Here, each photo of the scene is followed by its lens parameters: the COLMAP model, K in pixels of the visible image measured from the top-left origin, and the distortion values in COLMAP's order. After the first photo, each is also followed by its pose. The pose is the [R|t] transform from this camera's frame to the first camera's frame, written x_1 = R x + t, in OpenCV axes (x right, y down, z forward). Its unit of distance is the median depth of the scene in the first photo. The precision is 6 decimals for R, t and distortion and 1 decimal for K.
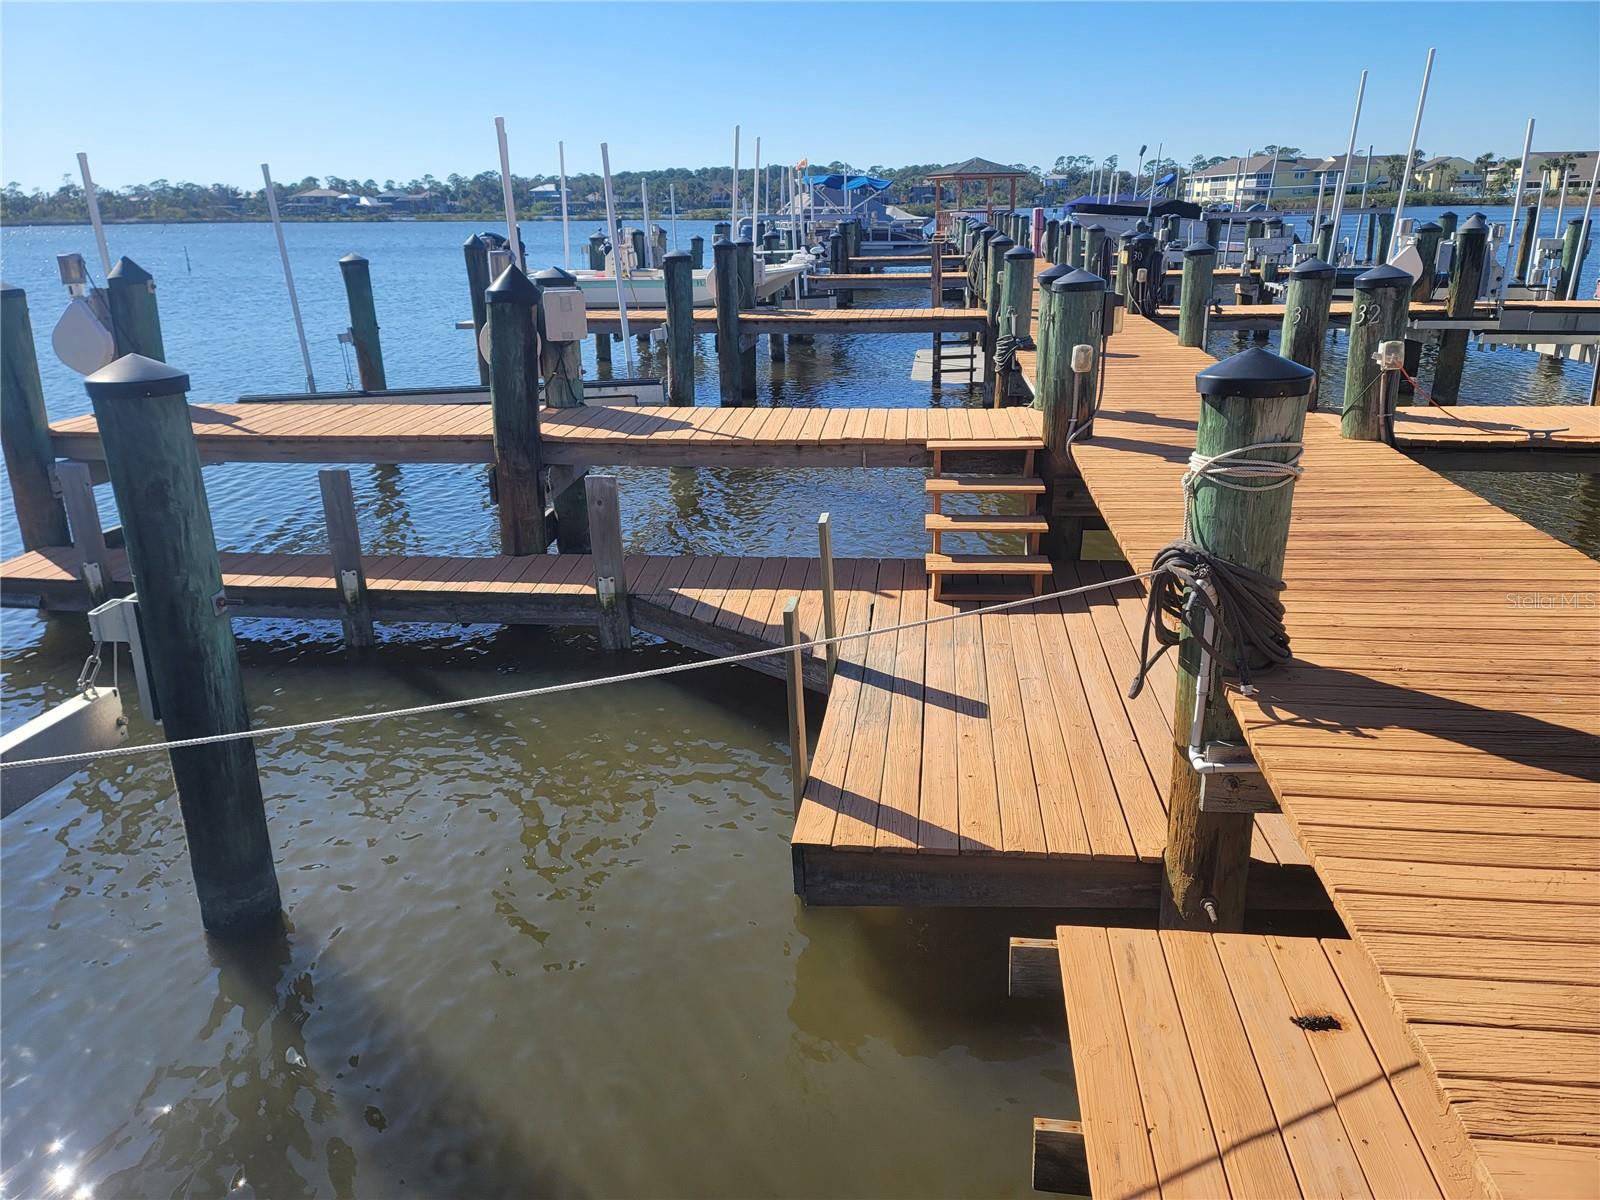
lens RADIAL K [[1163.7, 0, 792.7], [0, 1163.7, 565.6], [0, 0, 1]] dist [0.089895, -0.087679]
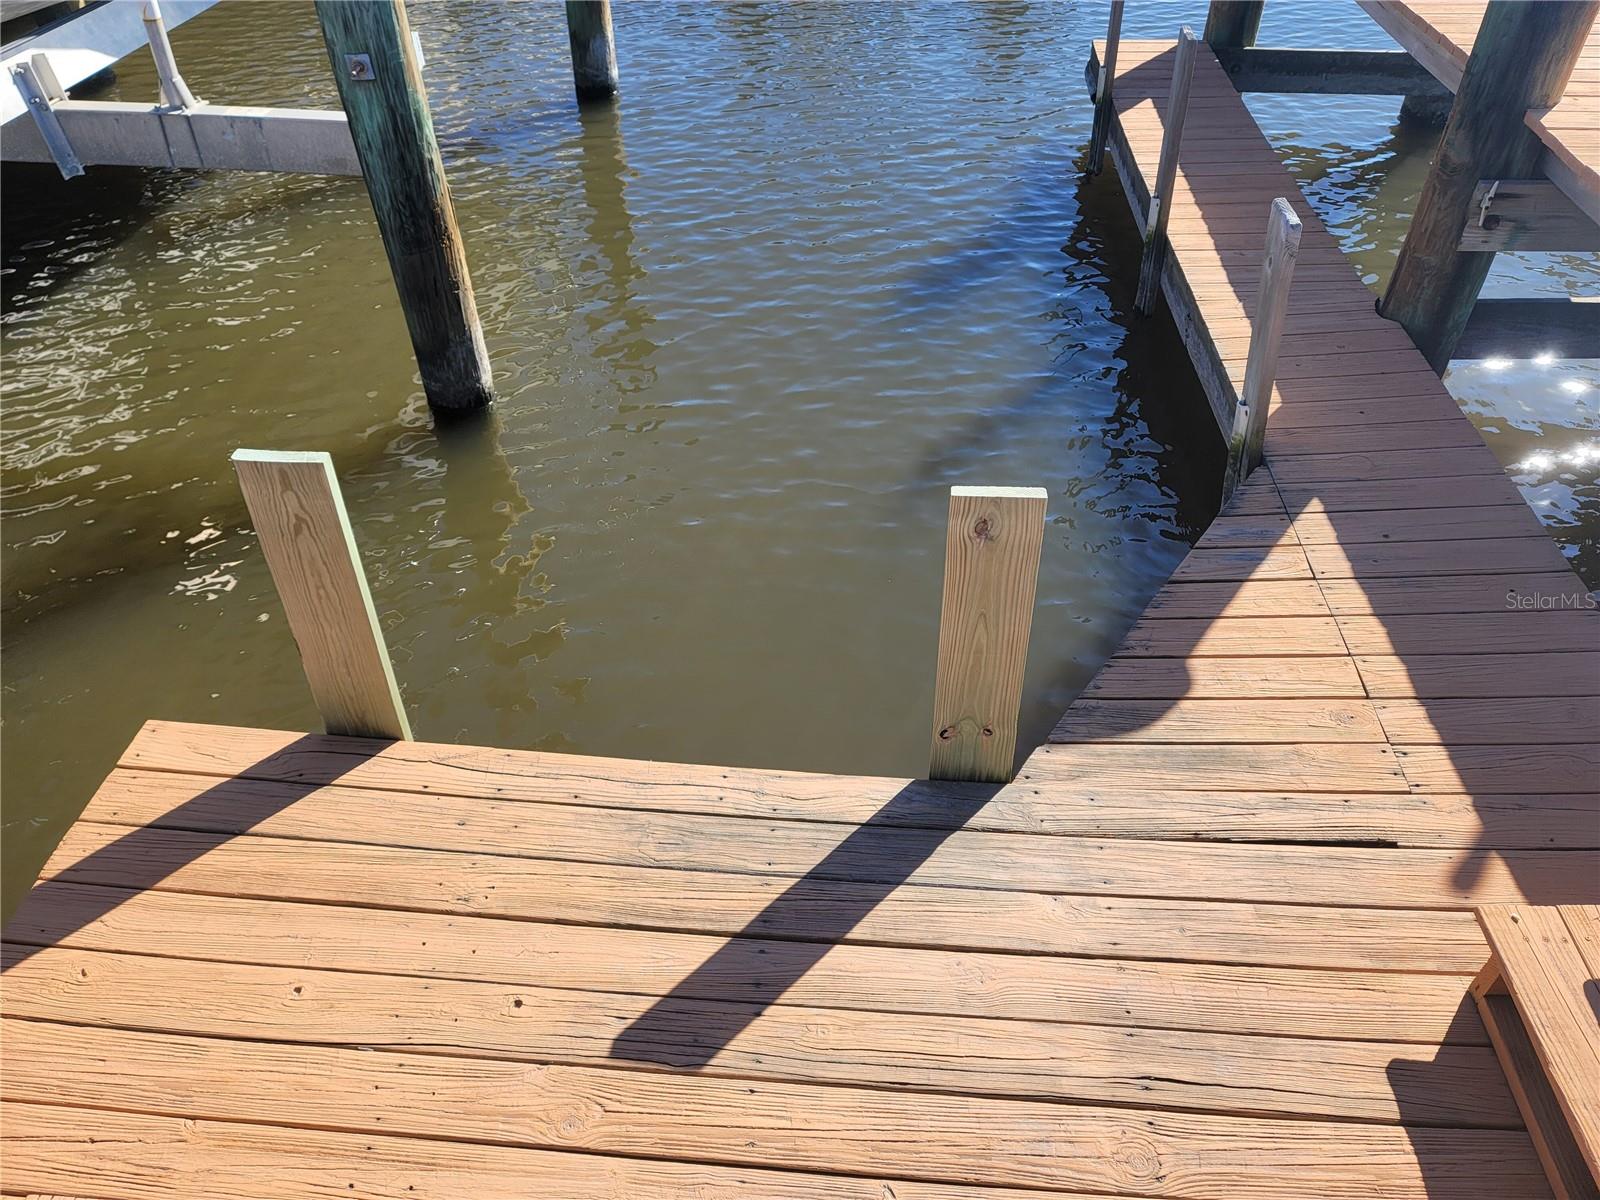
lens RADIAL K [[1163.7, 0, 792.7], [0, 1163.7, 565.6], [0, 0, 1]] dist [0.089895, -0.087679]
pose [[0.063246, 0.652599, -0.755060, 0.270740], [-0.293580, 0.735265, 0.610898, -0.196949], [0.953840, 0.183033, 0.238093, 0.680656]]
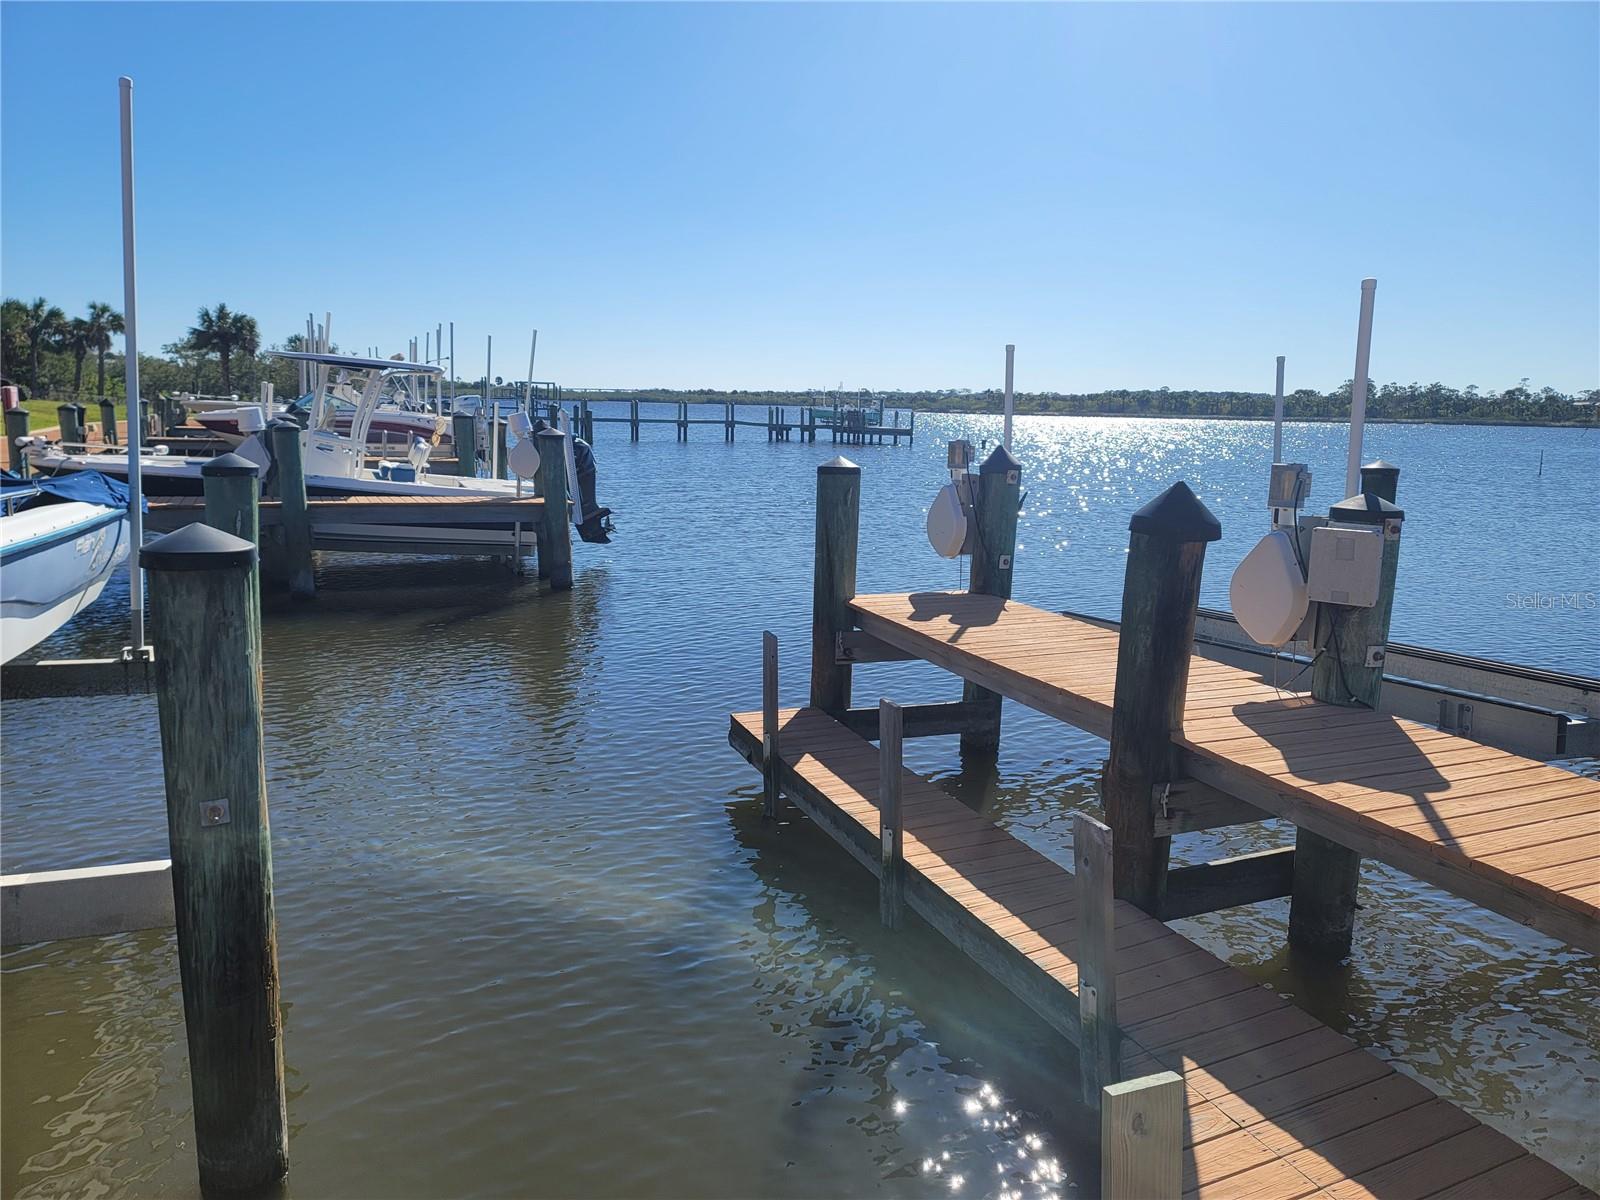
lens RADIAL K [[1163.7, 0, 792.7], [0, 1163.7, 565.6], [0, 0, 1]] dist [0.089895, -0.087679]
pose [[0.489235, 0.154176, -0.858417, 0.254128], [-0.289579, 0.957130, 0.006867, -0.156188], [0.822675, 0.245220, 0.512907, 0.497134]]
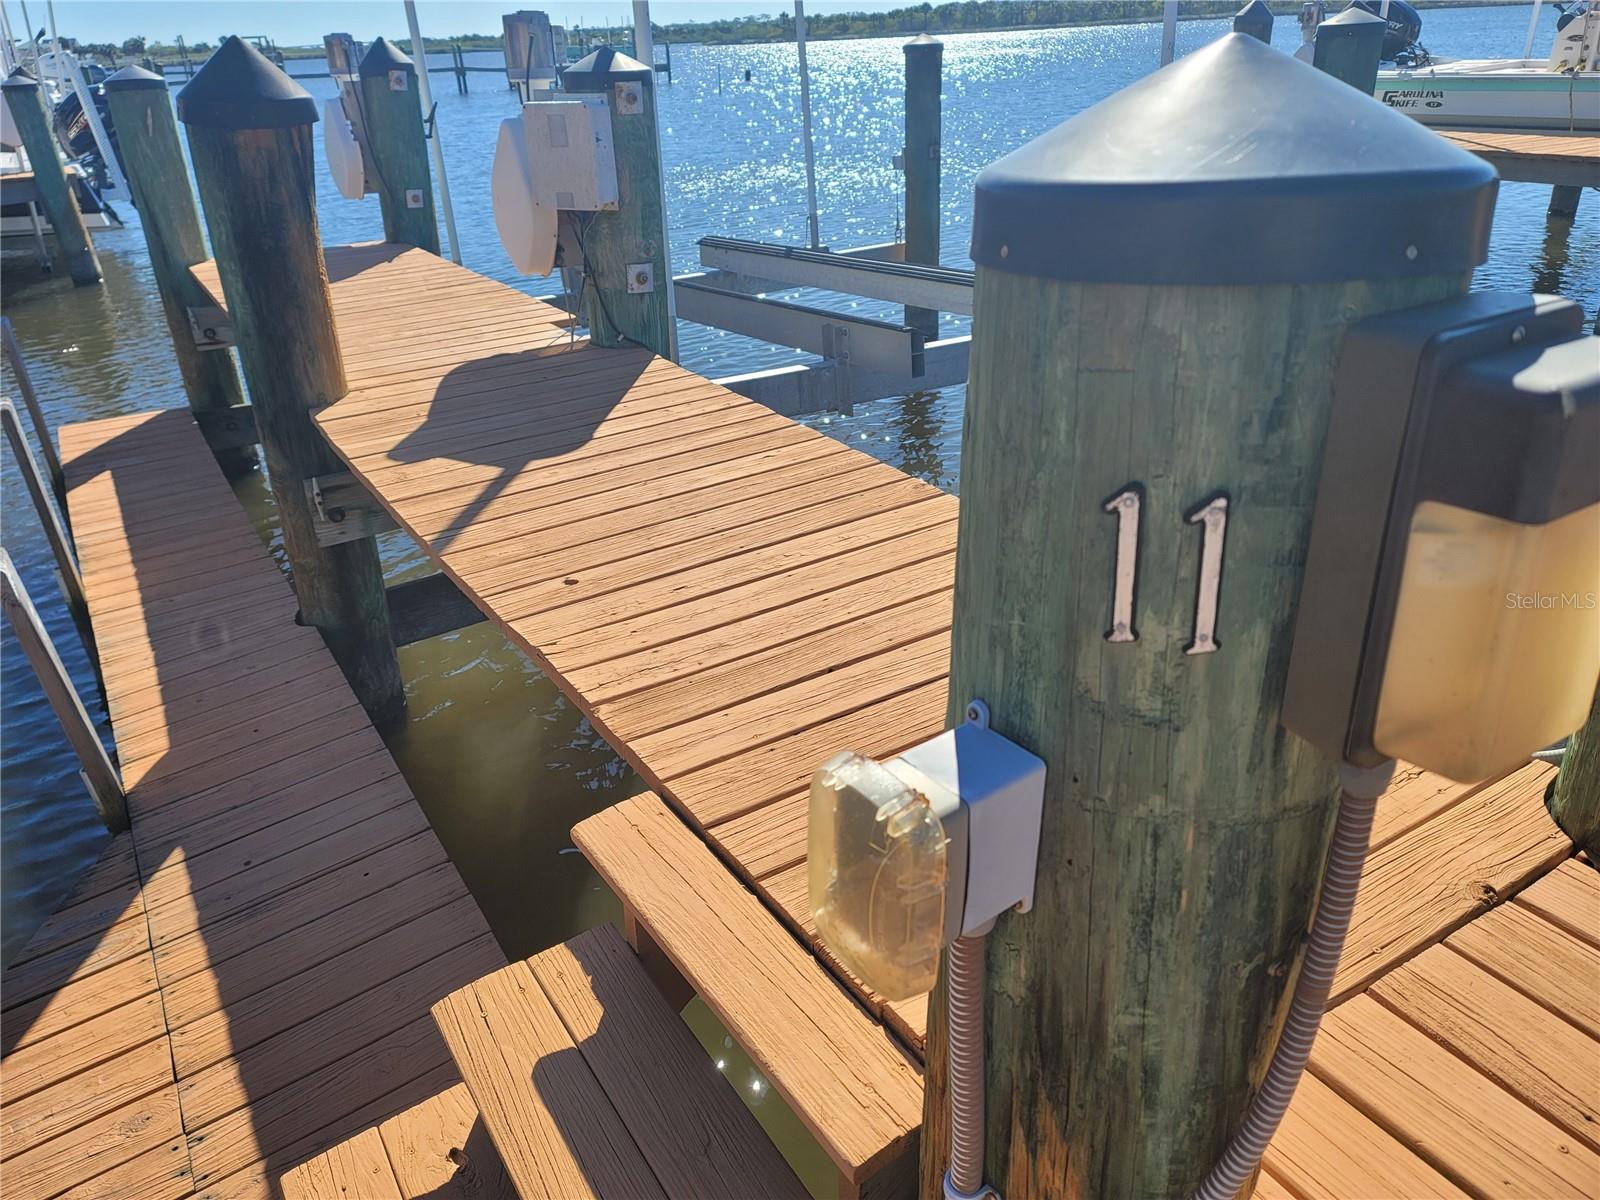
lens RADIAL K [[1163.7, 0, 792.7], [0, 1163.7, 565.6], [0, 0, 1]] dist [0.089895, -0.087679]
pose [[0.612830, 0.317170, -0.723769, 0.306967], [-0.202451, 0.948364, 0.244173, -0.226352], [0.763841, -0.003109, 0.645397, 0.895169]]
